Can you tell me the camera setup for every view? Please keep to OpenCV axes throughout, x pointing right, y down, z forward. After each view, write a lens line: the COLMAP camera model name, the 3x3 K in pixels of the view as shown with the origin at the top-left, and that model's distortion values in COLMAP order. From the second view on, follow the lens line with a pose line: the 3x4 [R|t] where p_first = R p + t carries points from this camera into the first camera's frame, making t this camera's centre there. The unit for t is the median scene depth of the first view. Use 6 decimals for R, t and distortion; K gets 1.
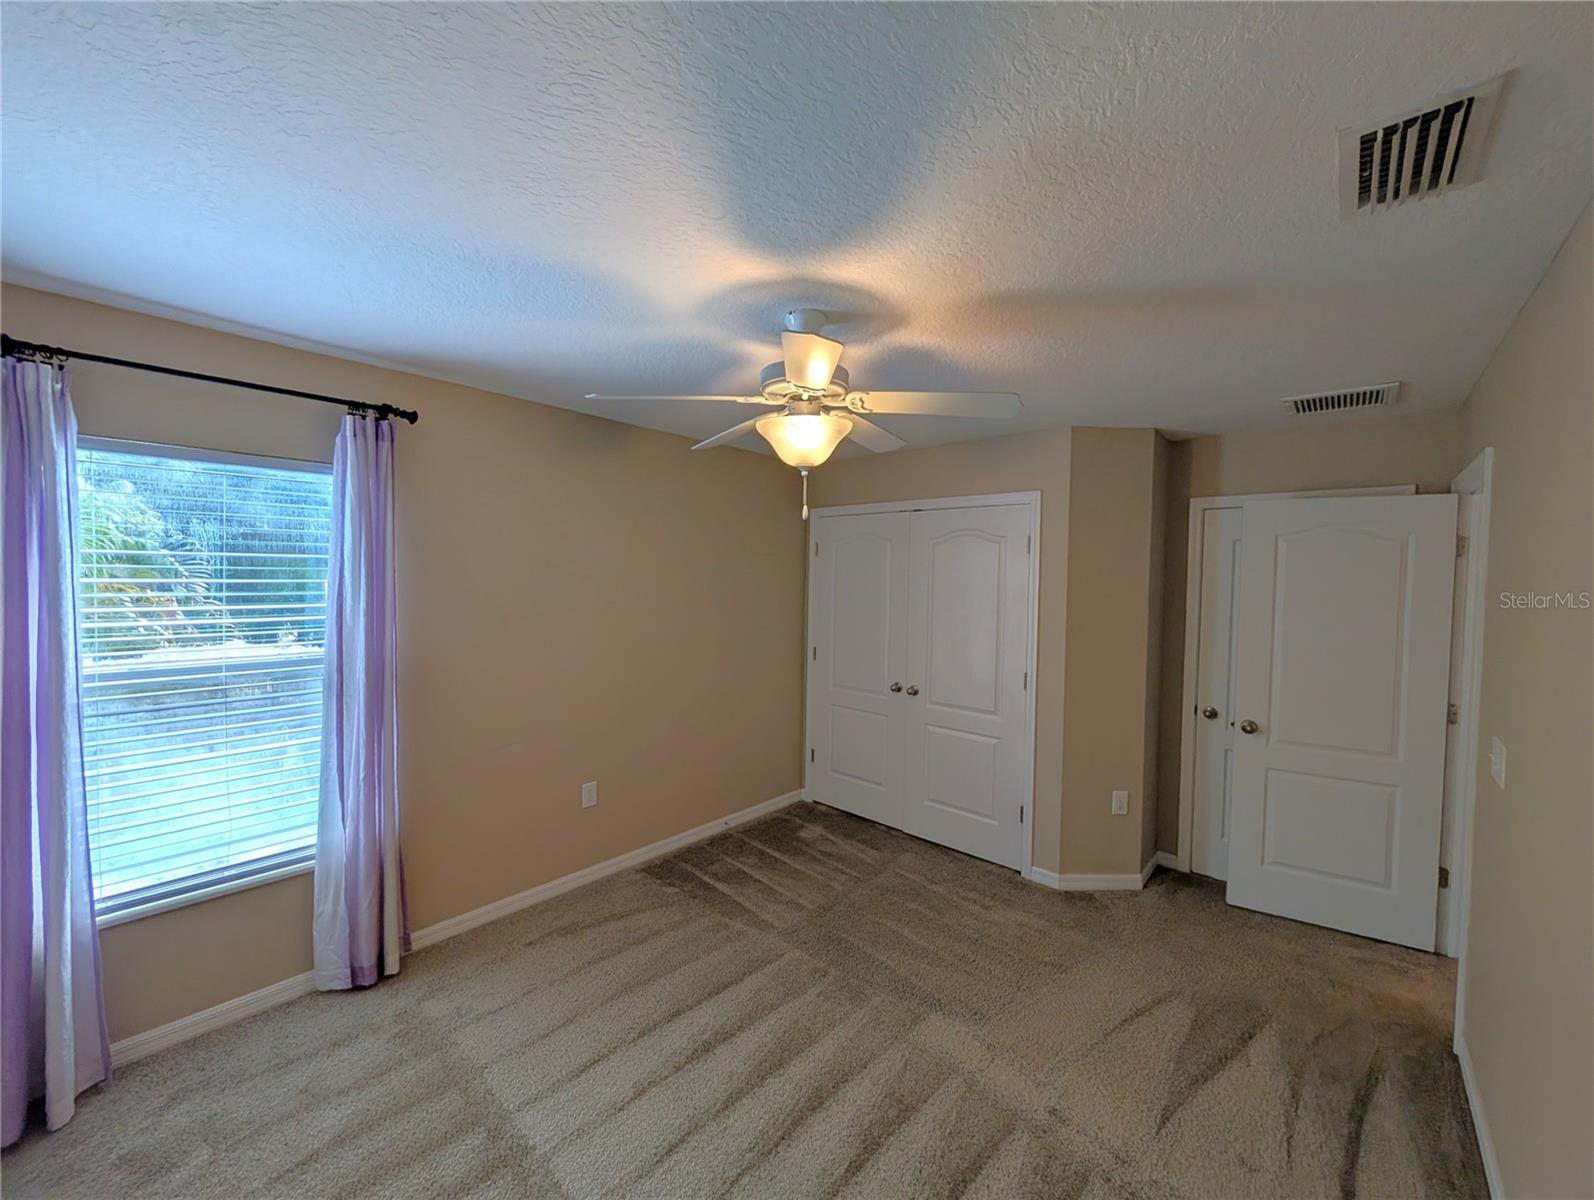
lens RADIAL K [[615.4, 0, 797.5], [0, 615.4, 592.9], [0, 0, 1]] dist [0.000728, -0.000009]
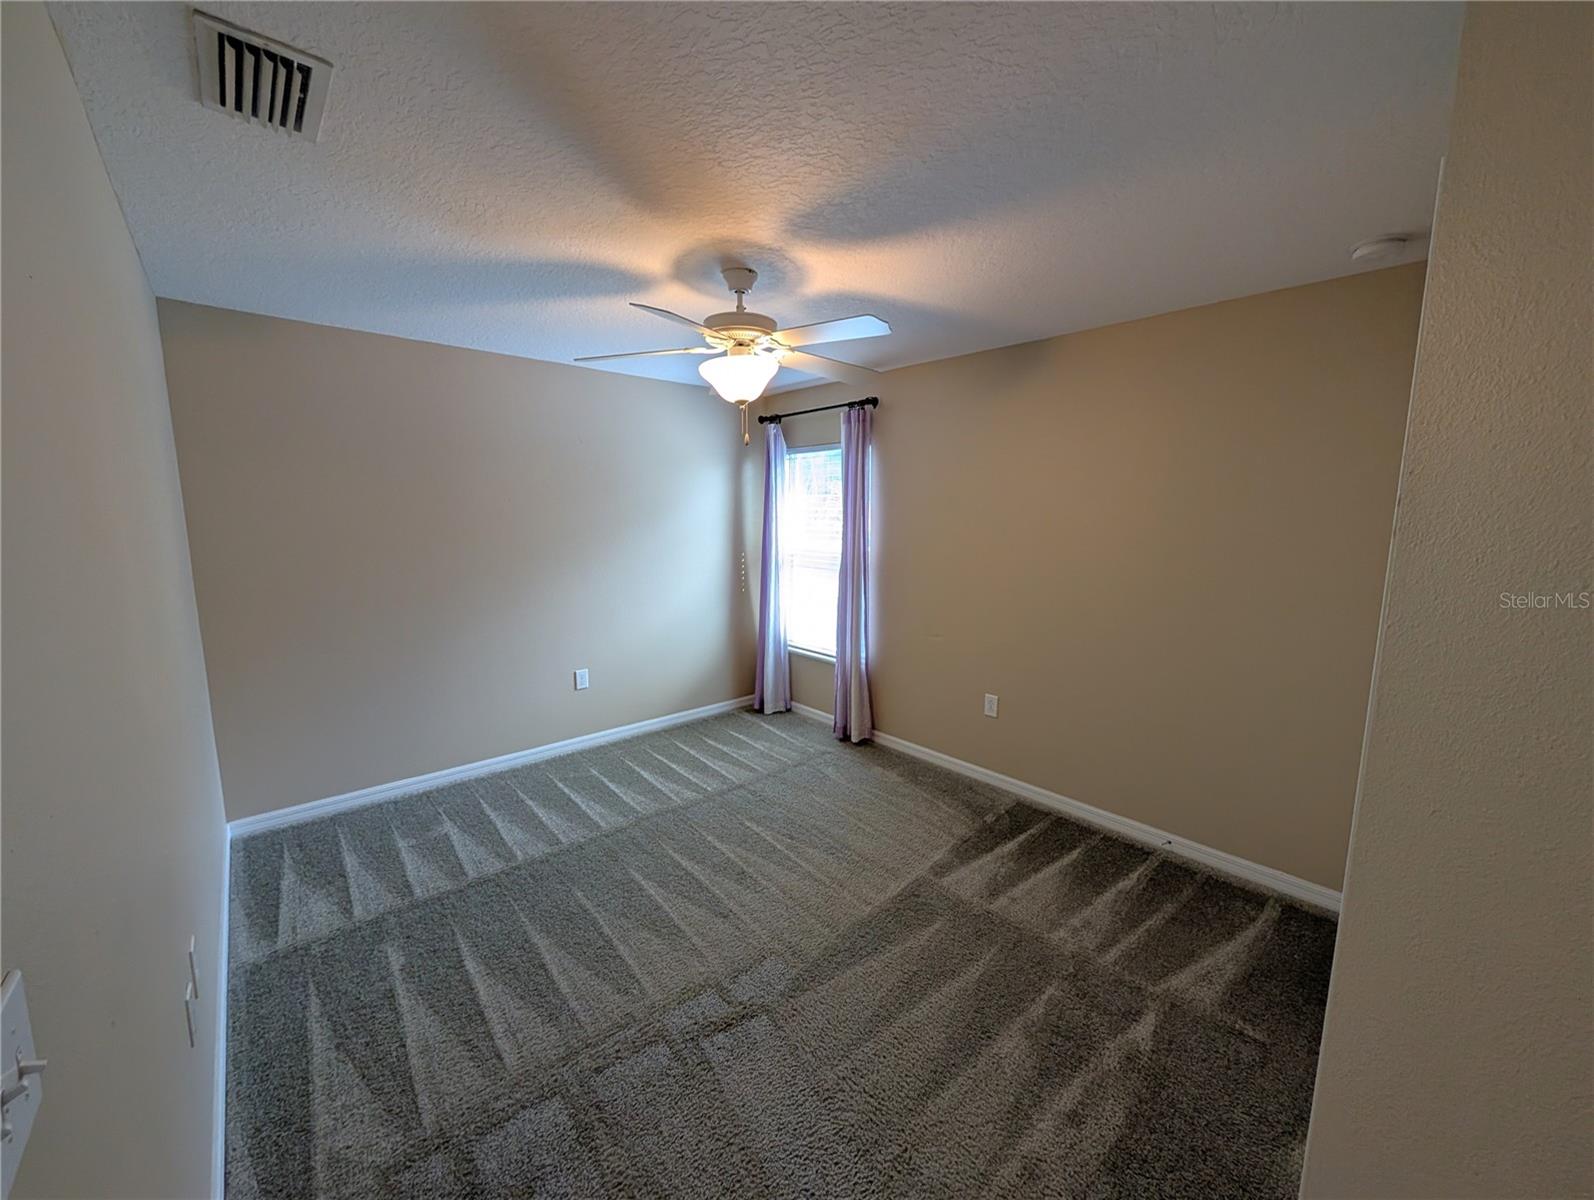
lens RADIAL K [[615.4, 0, 797.5], [0, 615.4, 592.9], [0, 0, 1]] dist [0.000728, -0.000009]
pose [[-0.099031, 0.111385, -0.988831, 1.433204], [-0.043176, 0.992299, 0.116100, 0.031346], [0.994147, 0.054191, -0.093459, 1.421099]]
